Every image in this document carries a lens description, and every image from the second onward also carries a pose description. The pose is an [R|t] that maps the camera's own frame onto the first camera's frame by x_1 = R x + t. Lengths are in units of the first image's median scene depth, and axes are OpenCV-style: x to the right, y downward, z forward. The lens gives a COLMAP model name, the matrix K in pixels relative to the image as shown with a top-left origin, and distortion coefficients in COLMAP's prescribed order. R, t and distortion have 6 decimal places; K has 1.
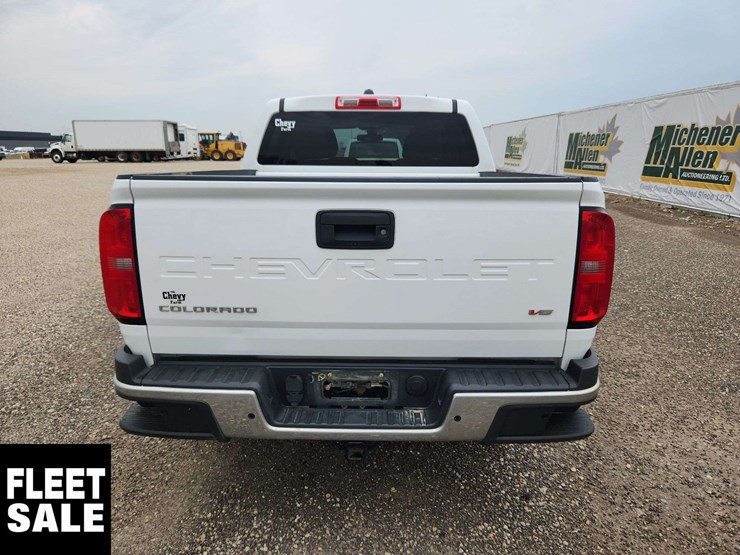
lens RADIAL K [[506.0, 0, 364.5], [0, 506.0, 280.8], [0, 0, 1]] dist [0.052872, -0.039899]
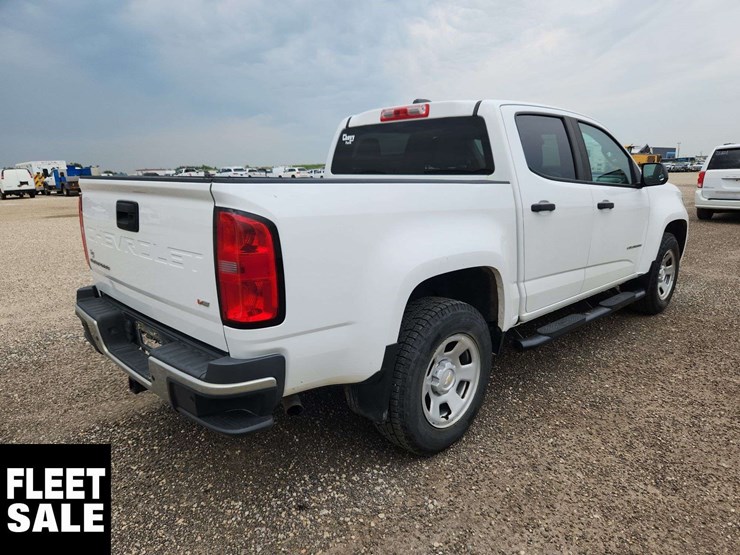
lens RADIAL K [[506.0, 0, 370.6], [0, 506.0, 287.2], [0, 0, 1]] dist [0.052872, -0.039899]
pose [[0.706710, 0.149453, -0.691538, 0.160165], [-0.162220, 0.985624, 0.047230, -0.009606], [0.688655, 0.078803, 0.720794, 0.055115]]
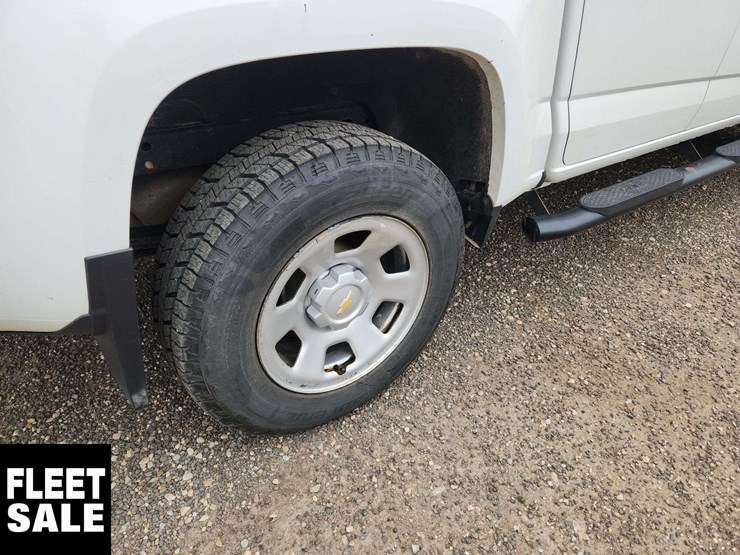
lens RADIAL K [[506.0, 0, 365.4], [0, 506.0, 279.6], [0, 0, 1]] dist [0.052872, -0.039899]
pose [[0.588255, 0.452229, -0.670407, 0.119380], [-0.220440, 0.887296, 0.405106, -0.012691], [0.778050, -0.090521, 0.621646, 0.152608]]
